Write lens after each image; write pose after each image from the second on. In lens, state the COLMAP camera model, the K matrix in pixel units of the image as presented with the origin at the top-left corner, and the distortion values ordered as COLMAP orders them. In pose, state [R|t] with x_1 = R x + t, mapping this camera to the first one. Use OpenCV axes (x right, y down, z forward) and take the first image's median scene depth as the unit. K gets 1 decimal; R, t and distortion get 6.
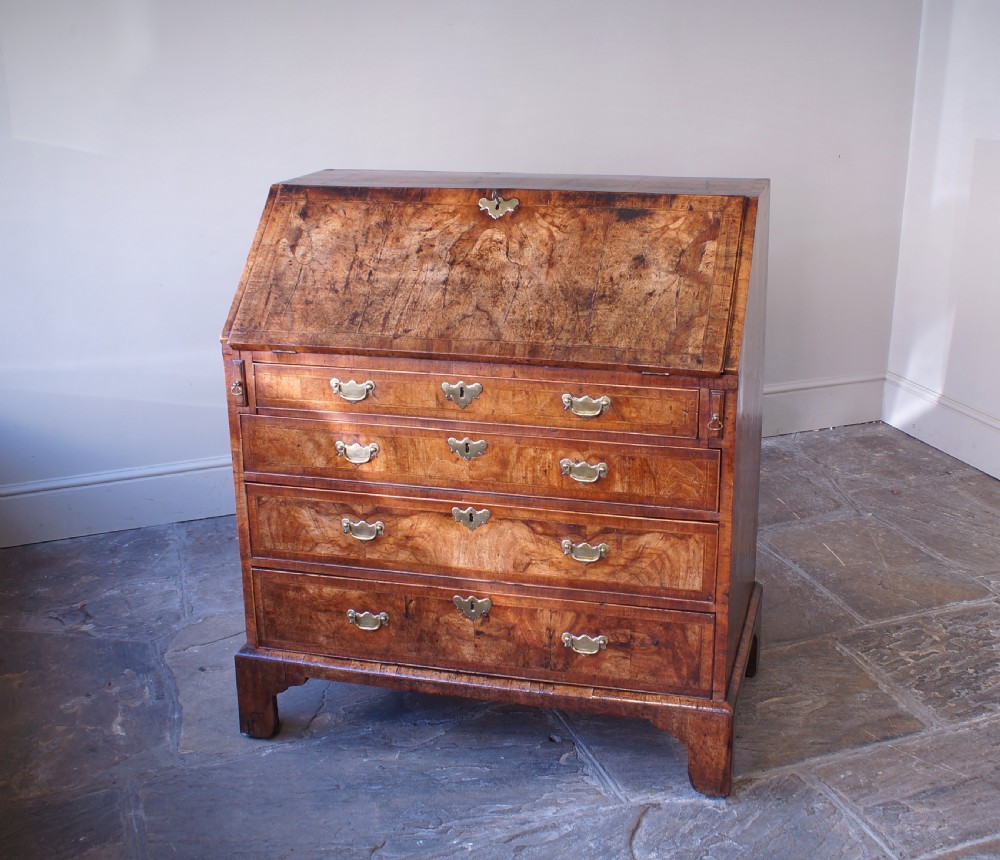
lens RADIAL K [[1294.4, 0, 592.8], [0, 1294.4, 430.1], [0, 0, 1]] dist [-0.126368, 0.020588]
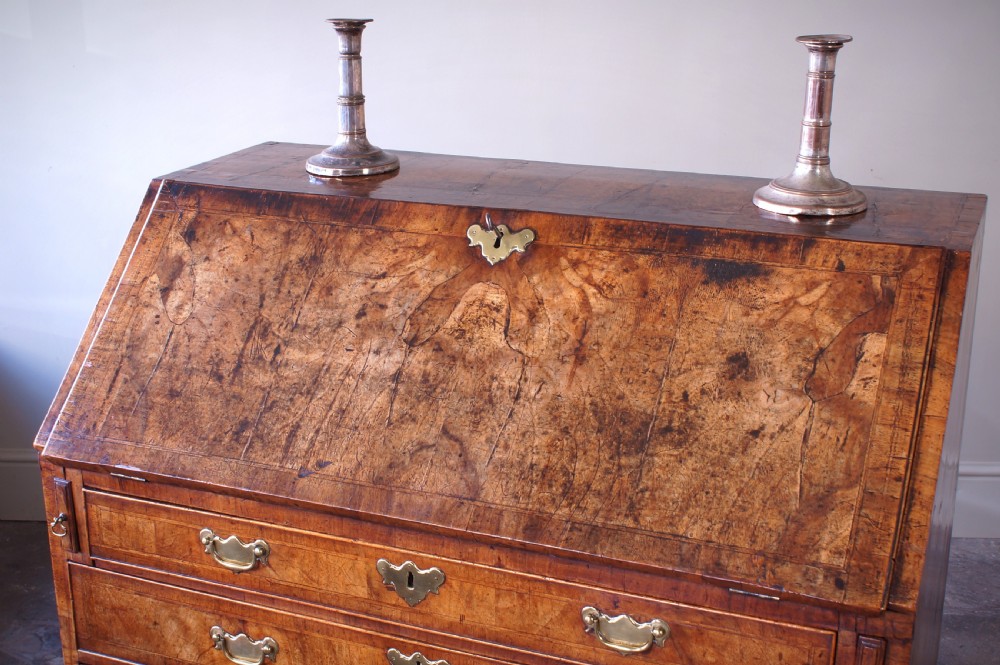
lens RADIAL K [[1346.9, 0, 496.7], [0, 1346.9, 352.6], [0, 0, 1]] dist [-0.087970, 0.103713]
pose [[0.984736, 0.051276, -0.166331, 0.028762], [-0.048090, 0.998575, 0.023129, -0.141113], [0.167279, -0.014777, 0.985799, 0.414911]]
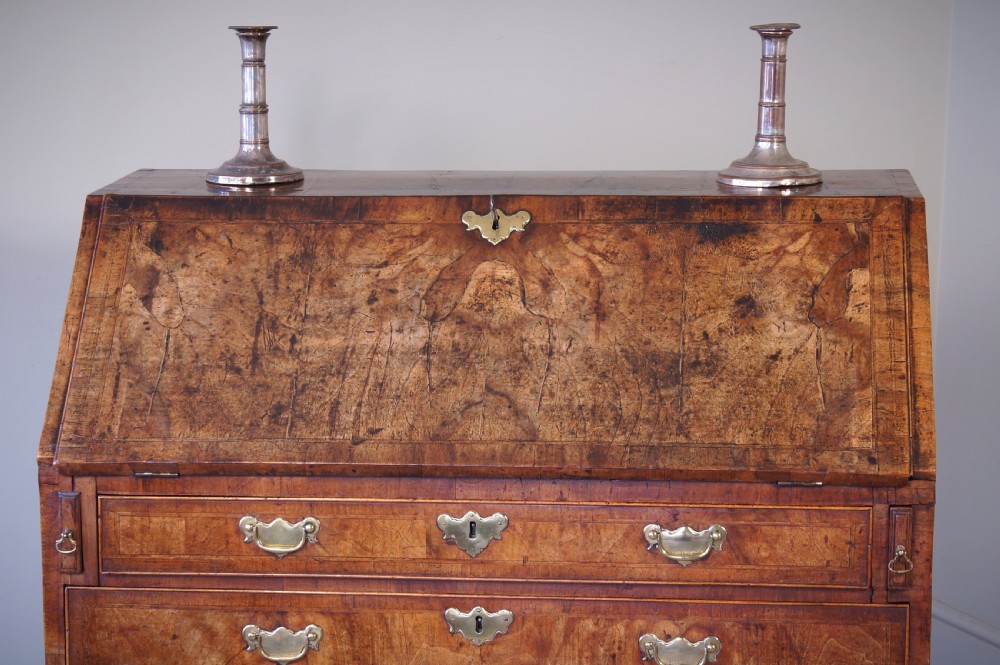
lens RADIAL K [[2622.2, 0, 500.0], [0, 2622.2, 332.5], [0, 0, 1]] dist [0.064943, 0.351535]
pose [[0.991884, -0.030391, 0.123457, -0.230406], [0.047323, 0.989492, -0.136622, 0.046149], [-0.118008, 0.141356, 0.982900, -0.208552]]
